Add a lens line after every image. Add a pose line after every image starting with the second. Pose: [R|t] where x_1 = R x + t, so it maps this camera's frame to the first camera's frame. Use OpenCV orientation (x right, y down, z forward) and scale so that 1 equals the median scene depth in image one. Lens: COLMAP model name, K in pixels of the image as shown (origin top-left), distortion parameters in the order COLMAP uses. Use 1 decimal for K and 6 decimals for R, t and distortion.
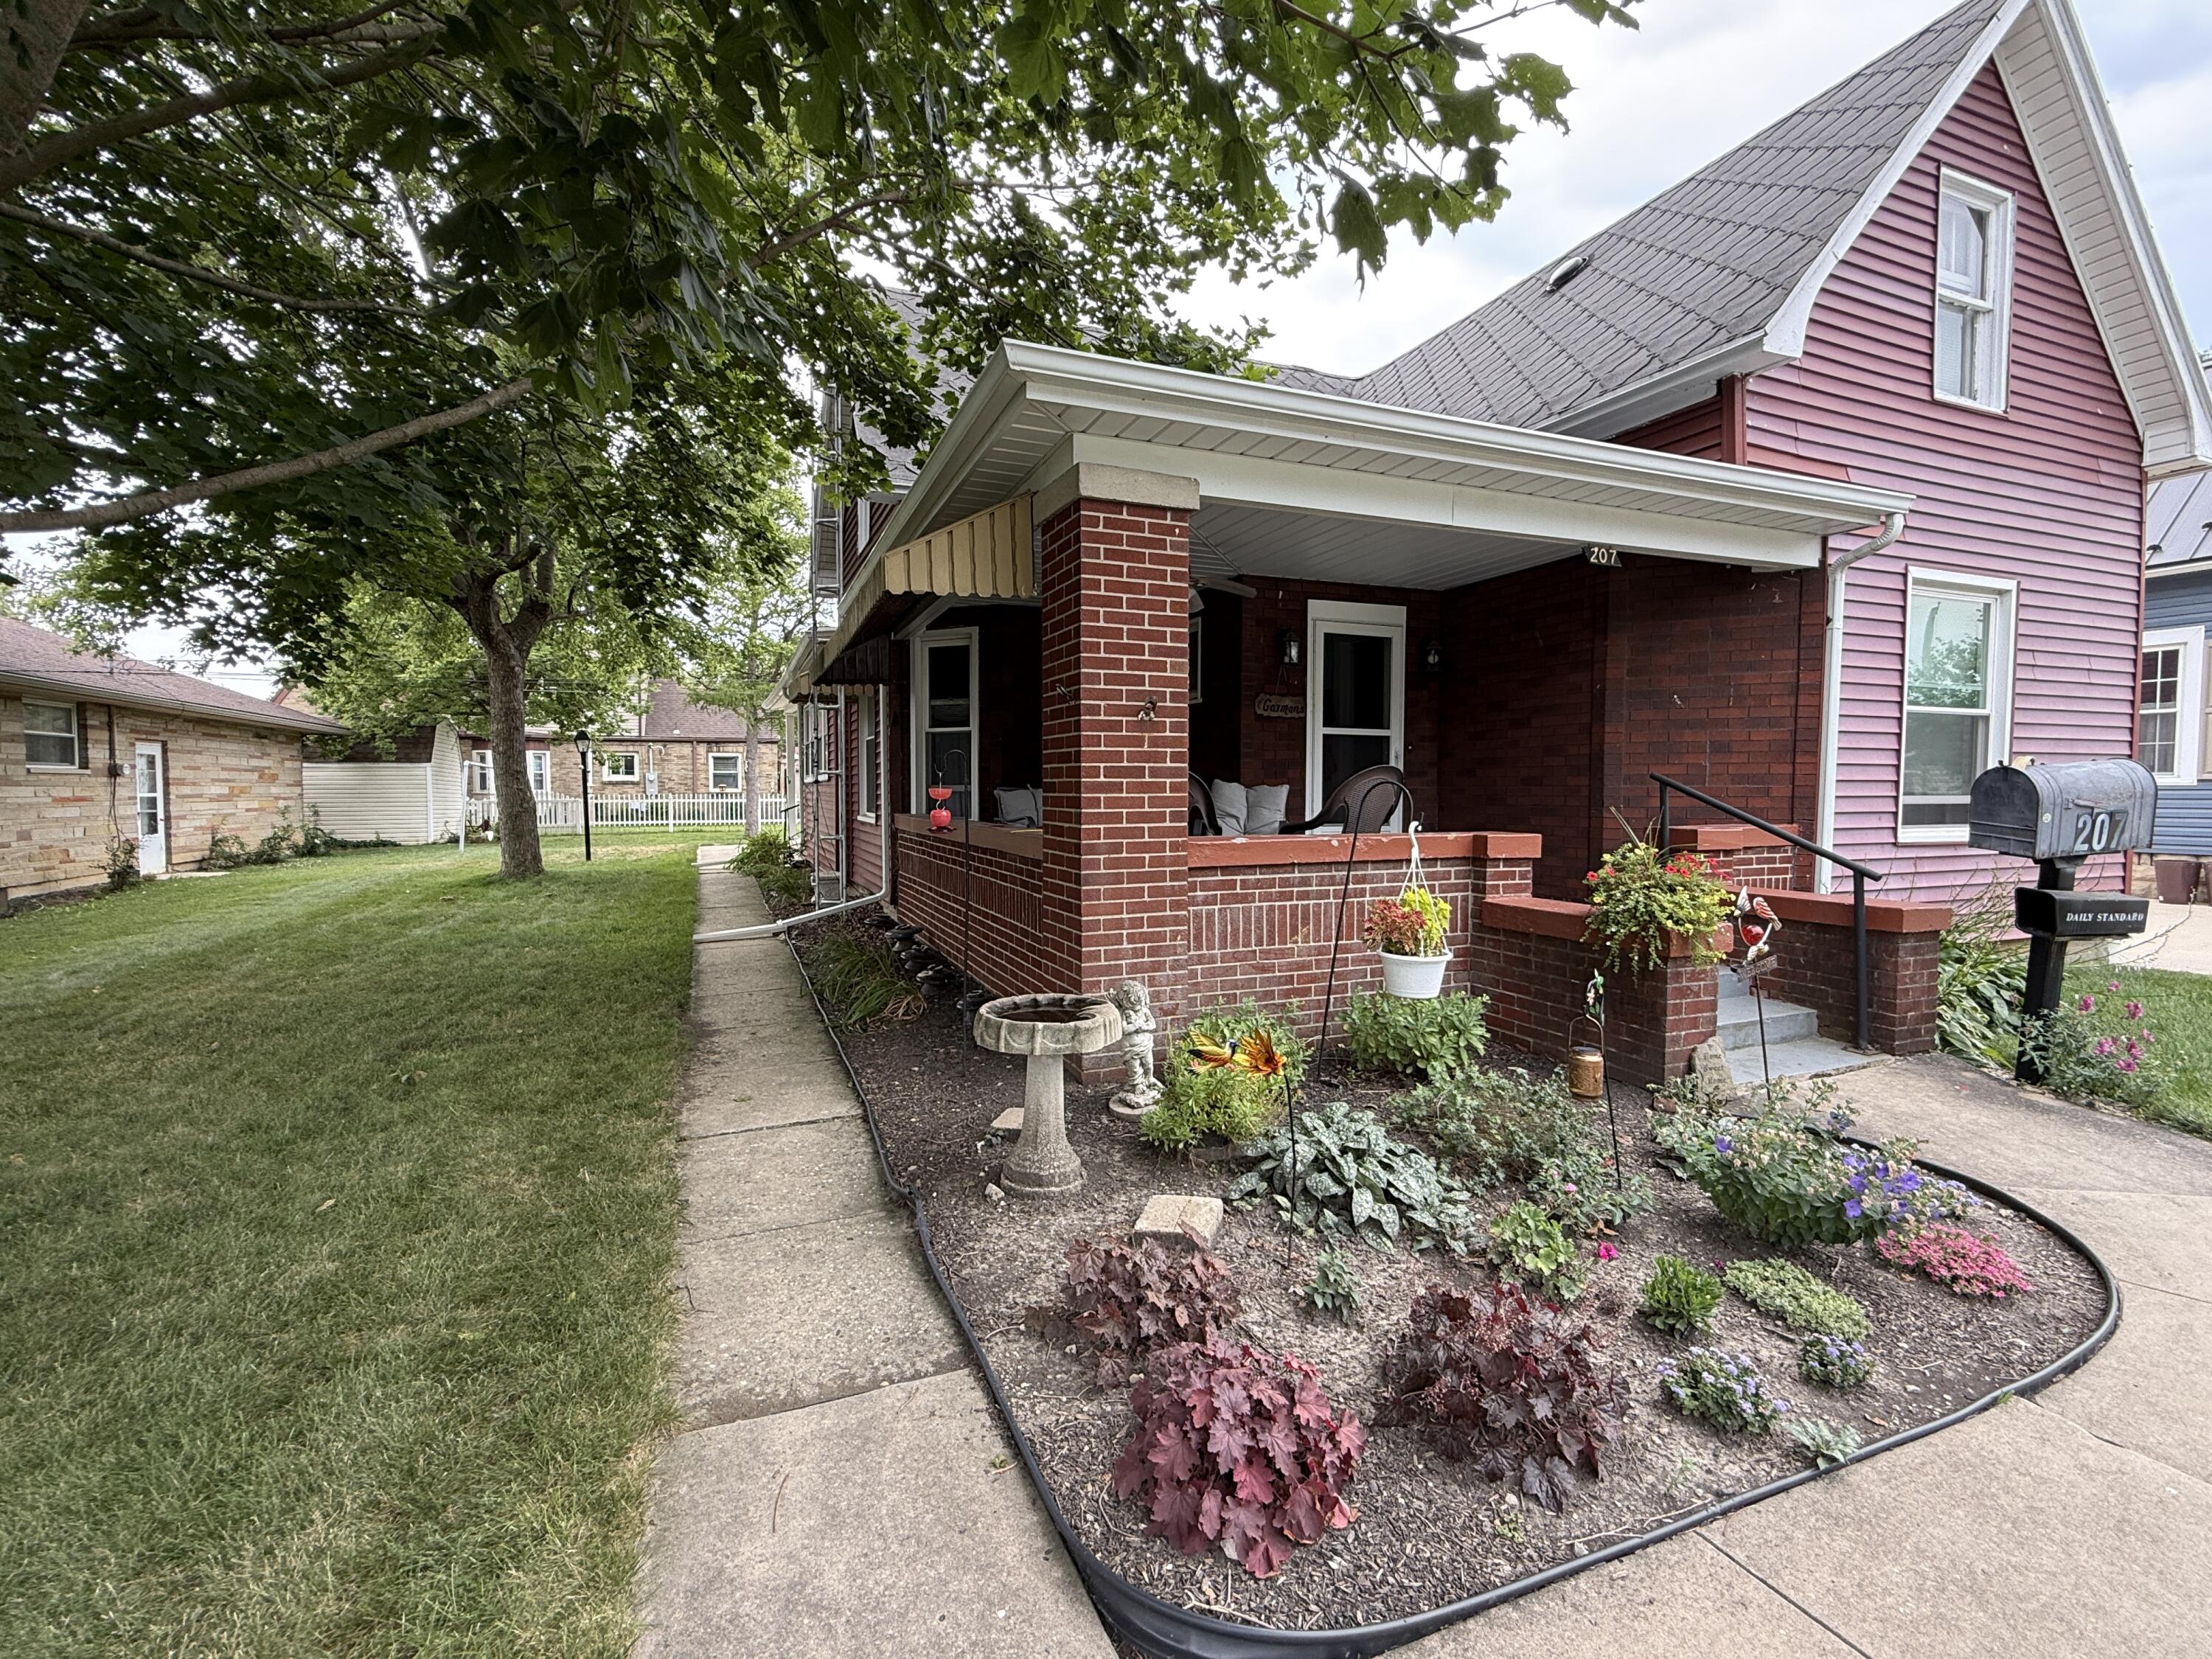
lens RADIAL K [[972.0, 0, 1103.7], [0, 972.0, 825.7], [0, 0, 1]] dist [-0.001052, 0.000709]
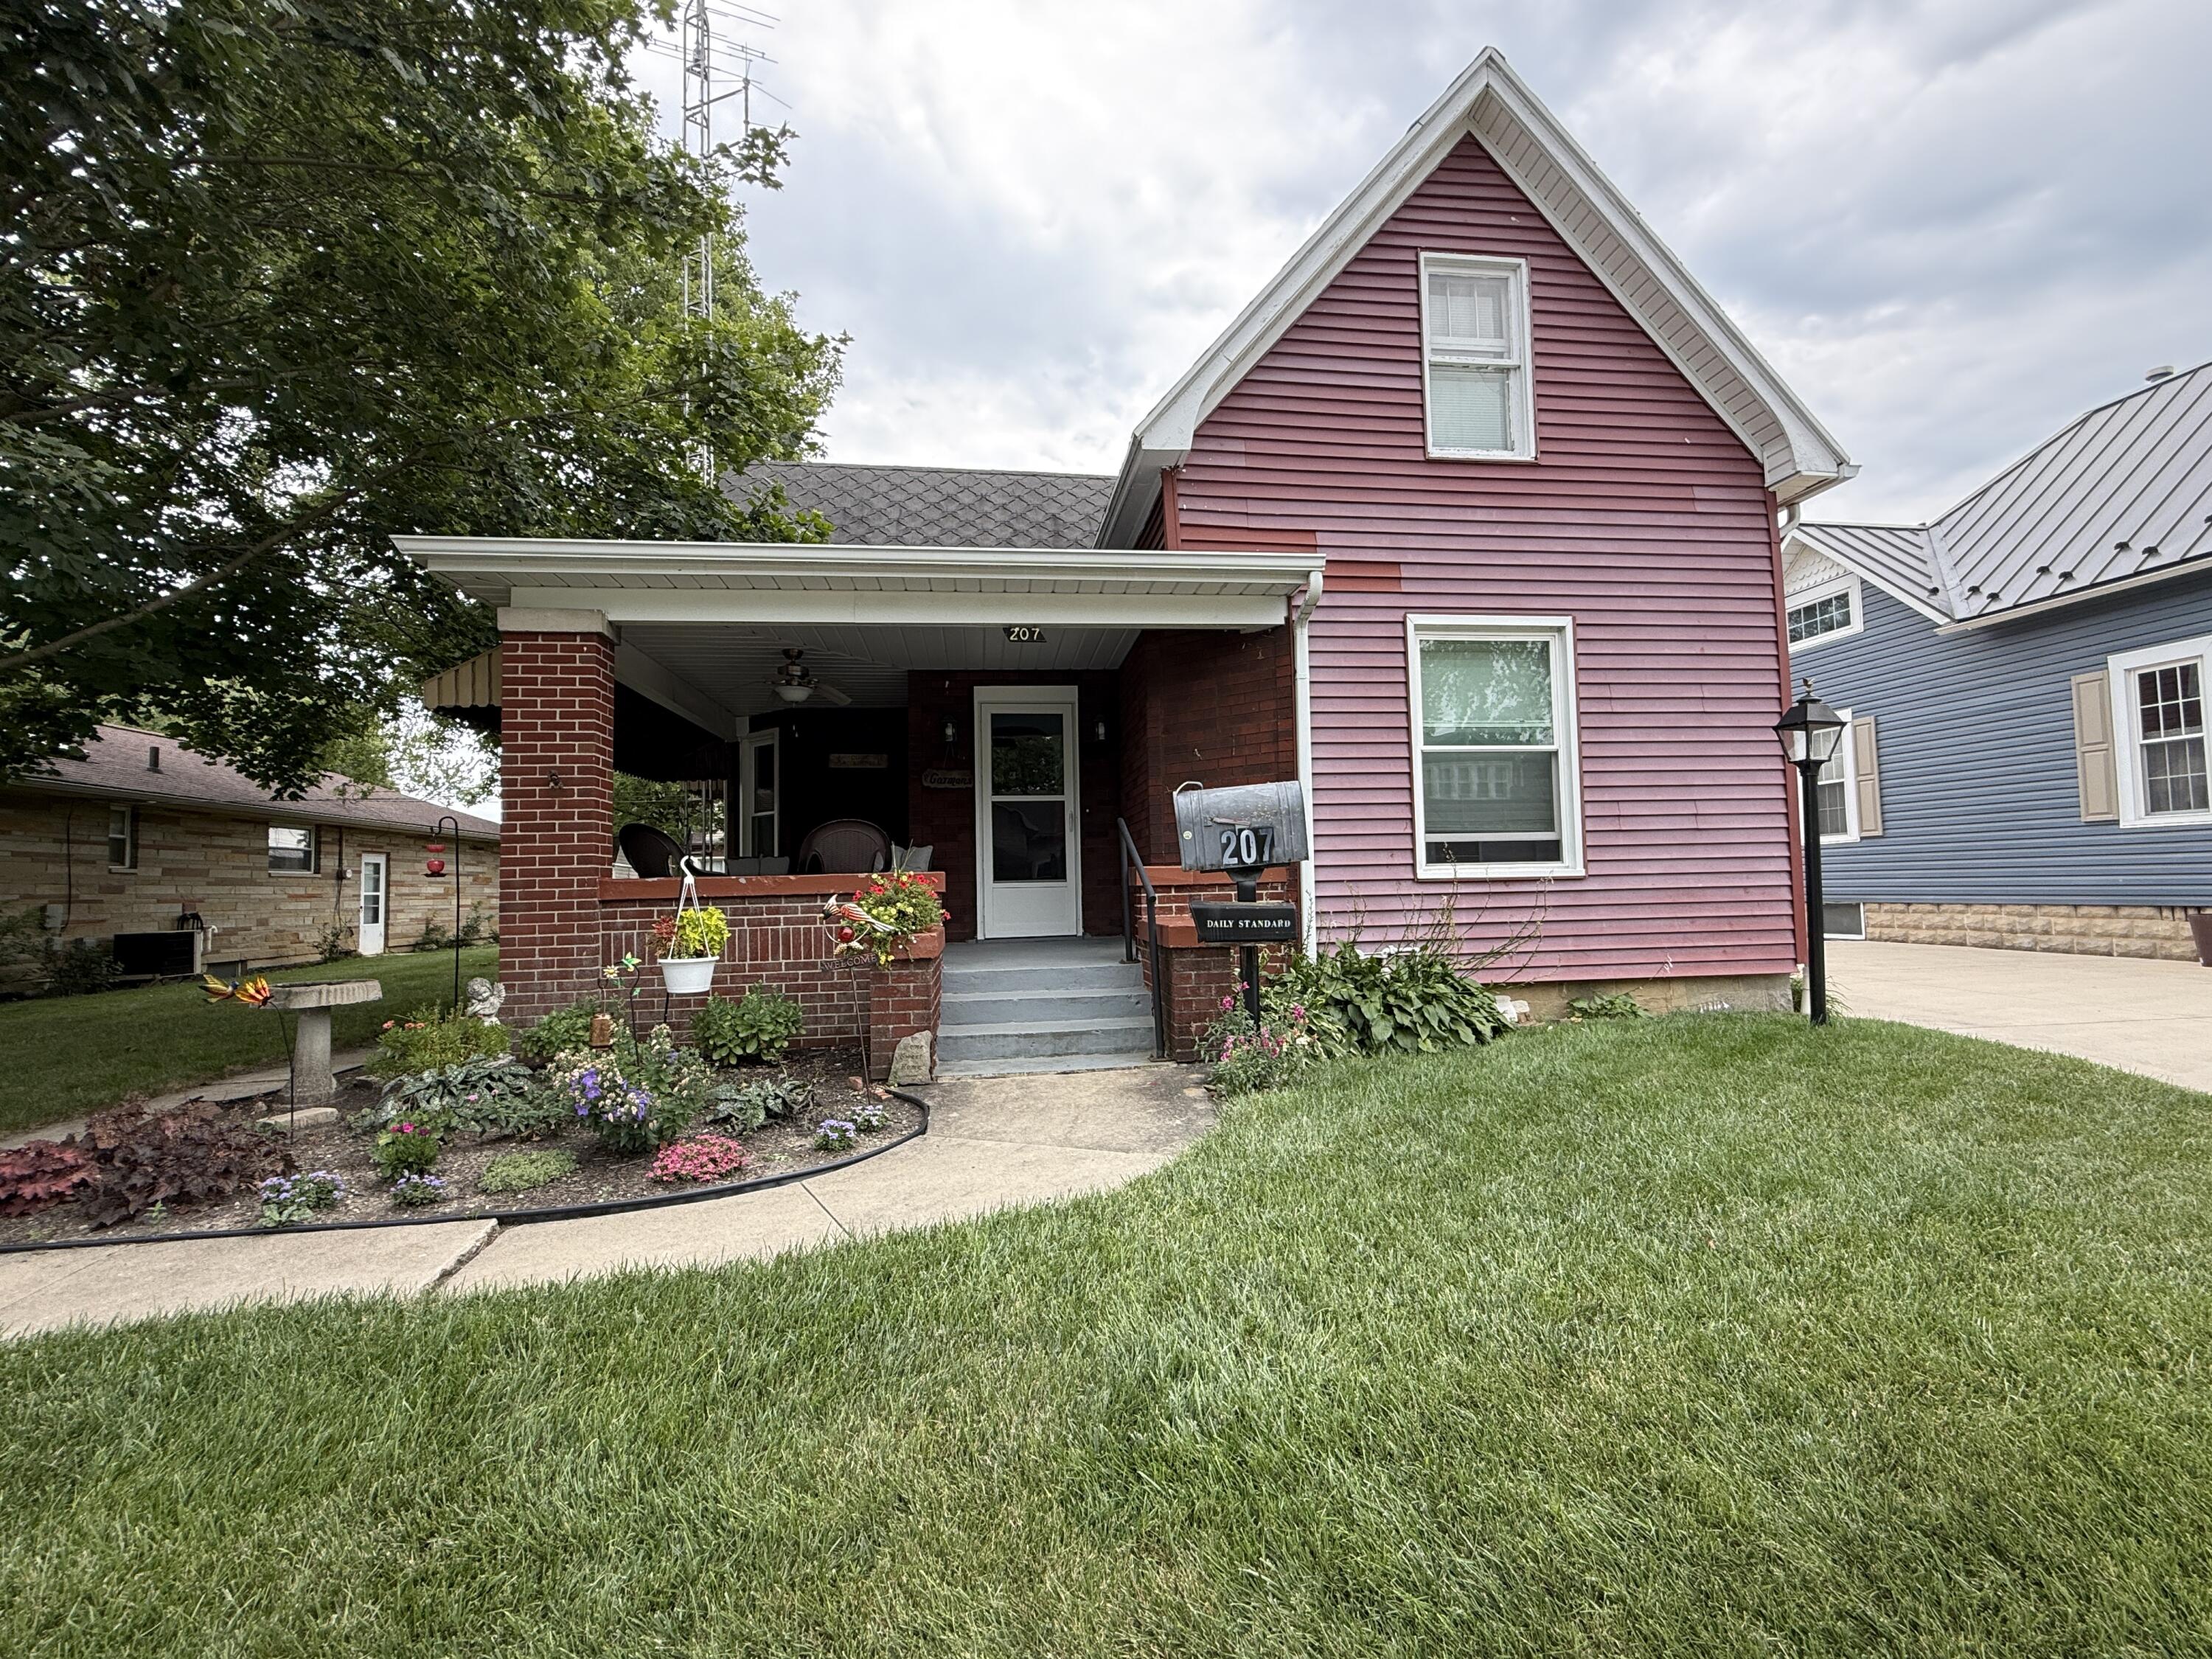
lens RADIAL K [[965.2, 0, 1106.0], [0, 965.2, 829.5], [0, 0, 1]] dist [-0.001049, -0.000022]
pose [[0.968579, -0.038171, -0.245761, 0.699313], [0.014257, 0.995048, -0.098363, 0.056674], [0.248299, 0.091768, 0.964327, -0.057659]]
